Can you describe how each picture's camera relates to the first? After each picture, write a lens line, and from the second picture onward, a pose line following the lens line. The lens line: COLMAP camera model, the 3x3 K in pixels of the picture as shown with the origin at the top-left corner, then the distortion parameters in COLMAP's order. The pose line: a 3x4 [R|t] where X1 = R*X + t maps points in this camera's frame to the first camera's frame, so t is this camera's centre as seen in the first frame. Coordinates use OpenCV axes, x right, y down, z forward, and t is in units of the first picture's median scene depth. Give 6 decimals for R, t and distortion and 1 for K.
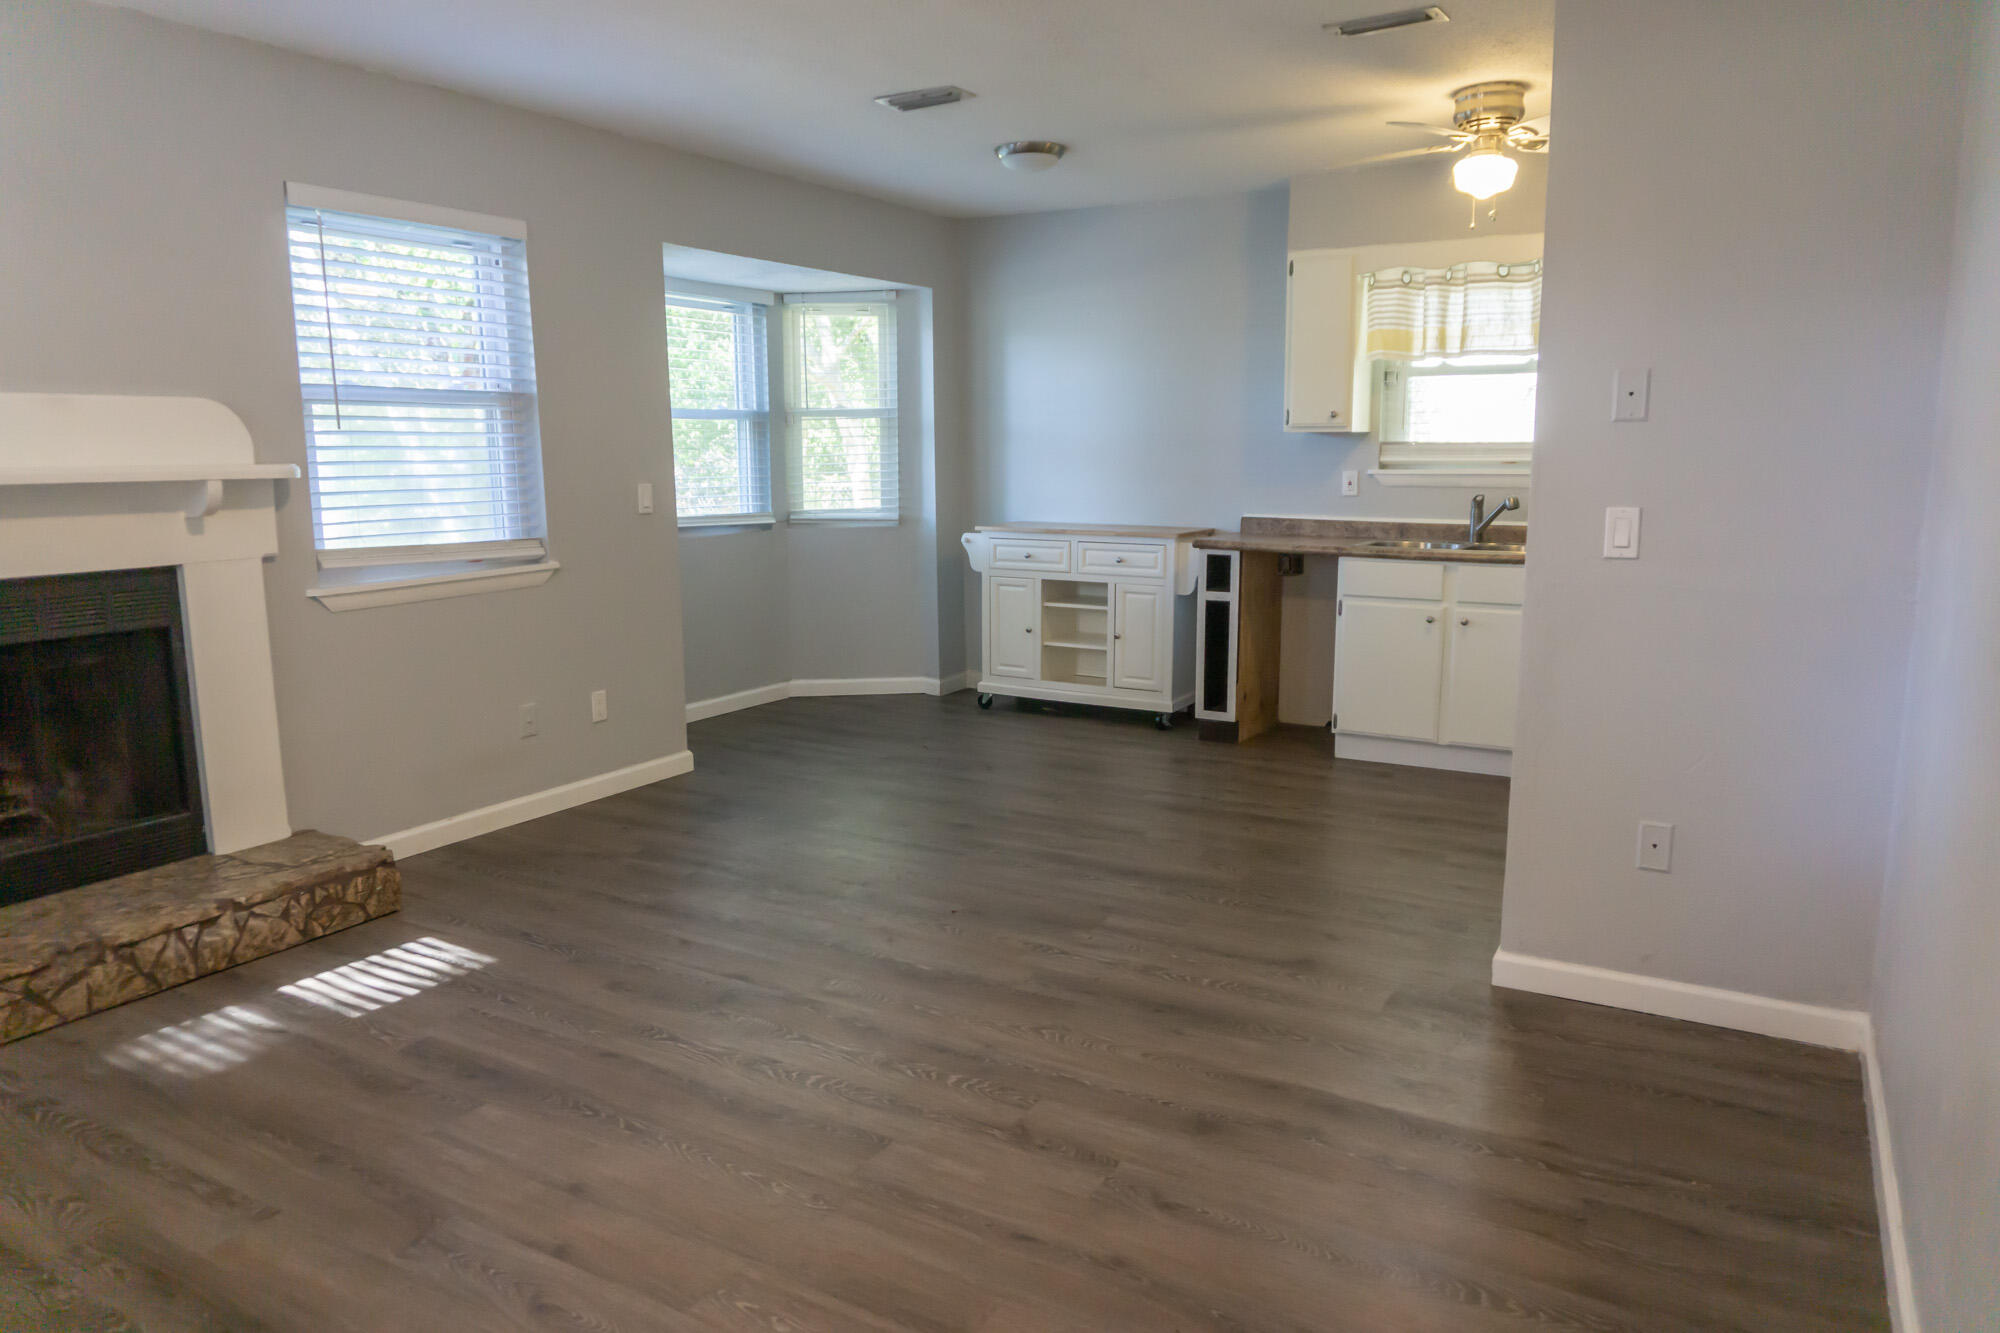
lens RADIAL K [[1346.3, 0, 1000.0], [0, 1346.3, 666.5], [0, 0, 1]] dist [-0.018203, -0.002323]
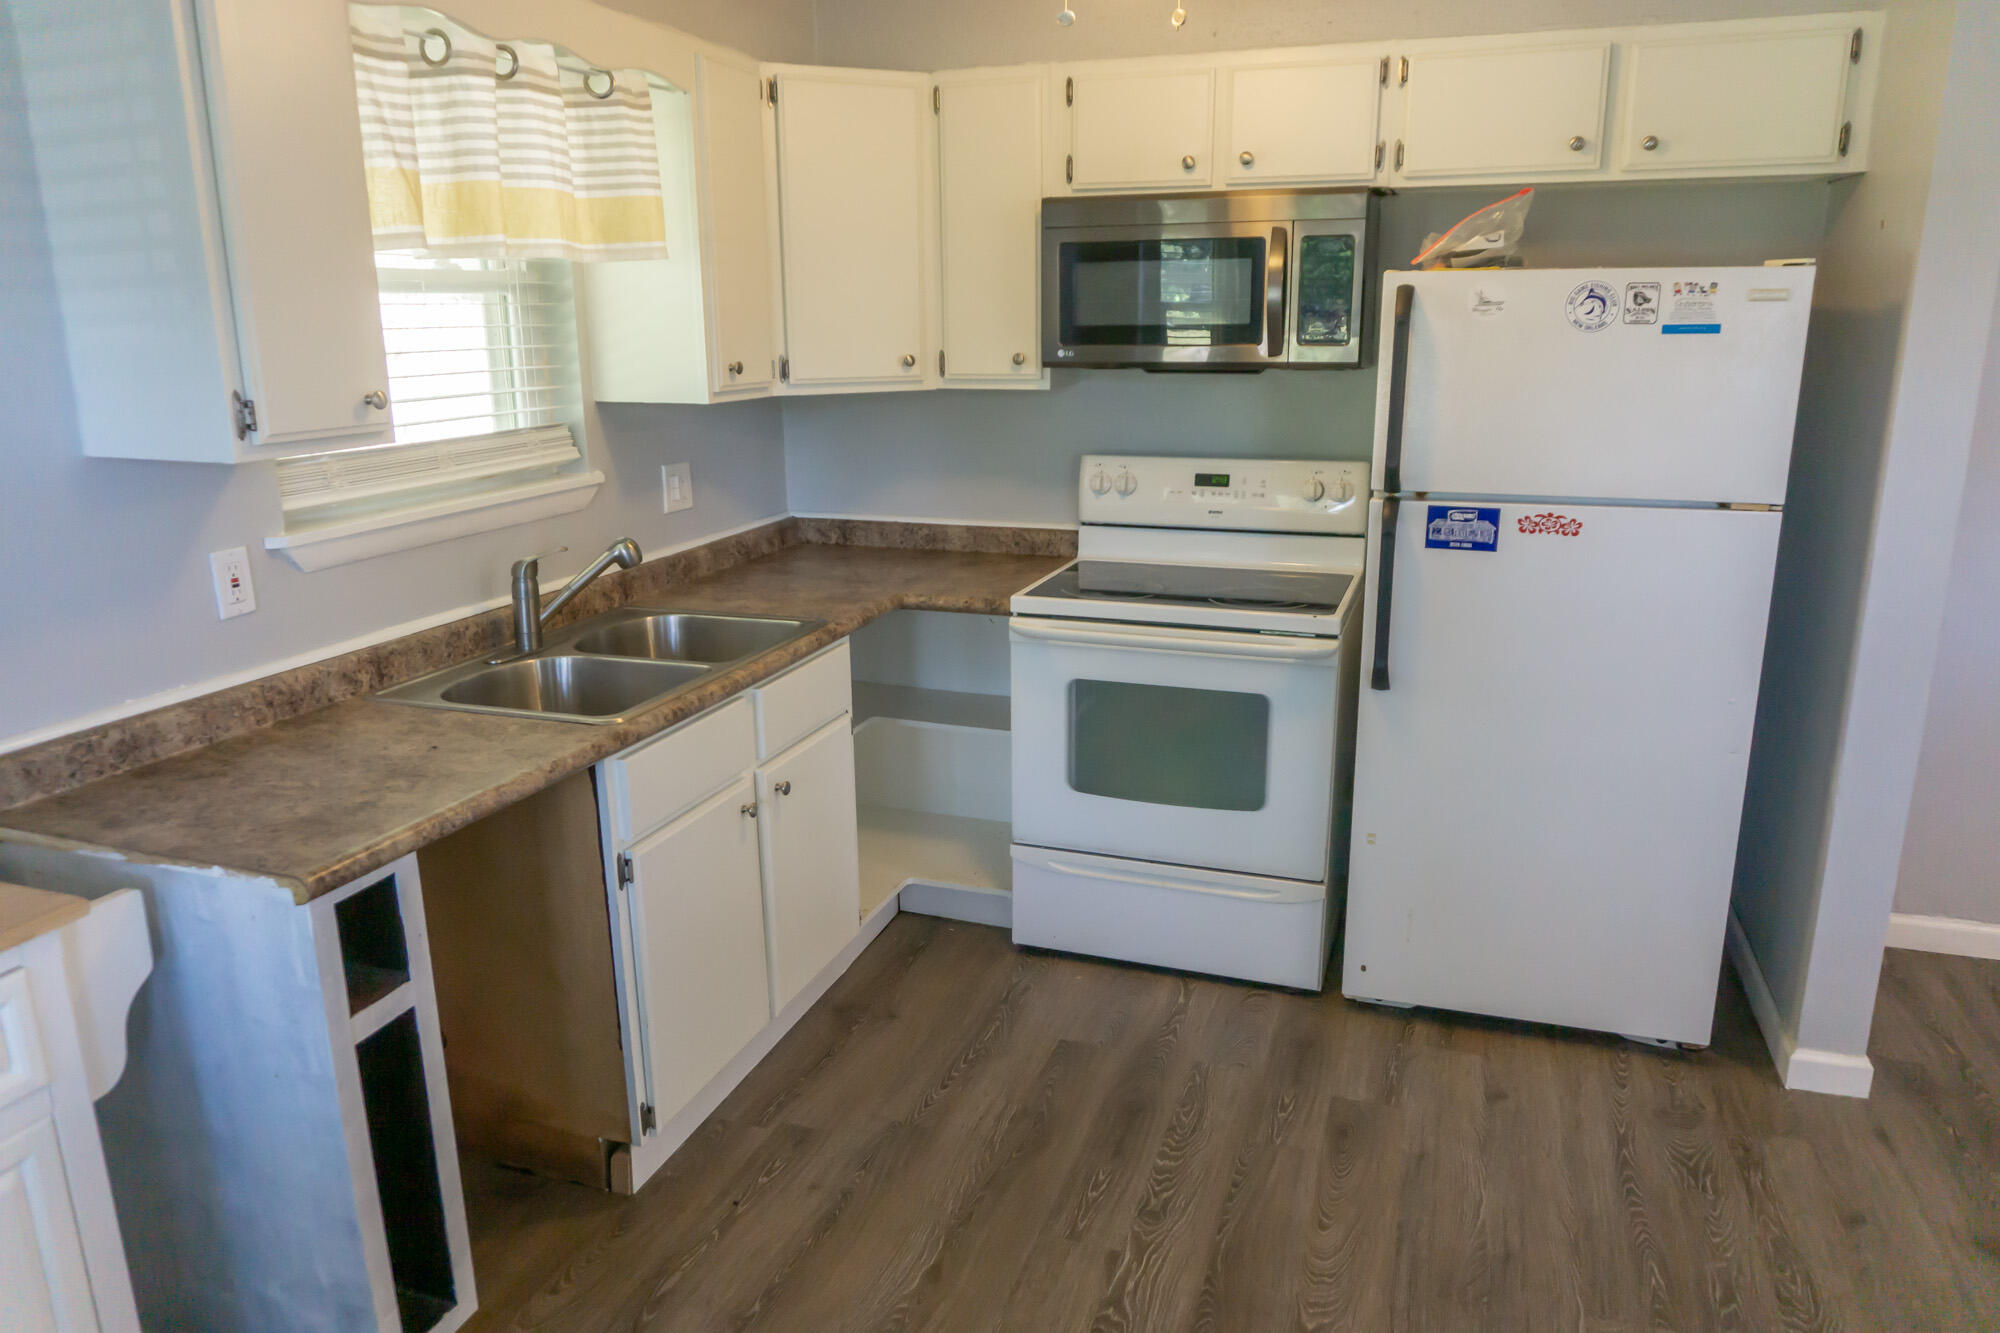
lens RADIAL K [[1378.6, 0, 1000.0], [0, 1378.6, 666.5], [0, 0, 1]] dist [-0.020825, 0.005975]
pose [[-0.209861, -0.251434, 0.944849, -0.148884], [0.153150, 0.945987, 0.285753, -0.197260], [-0.965662, 0.204672, -0.160019, 0.896894]]
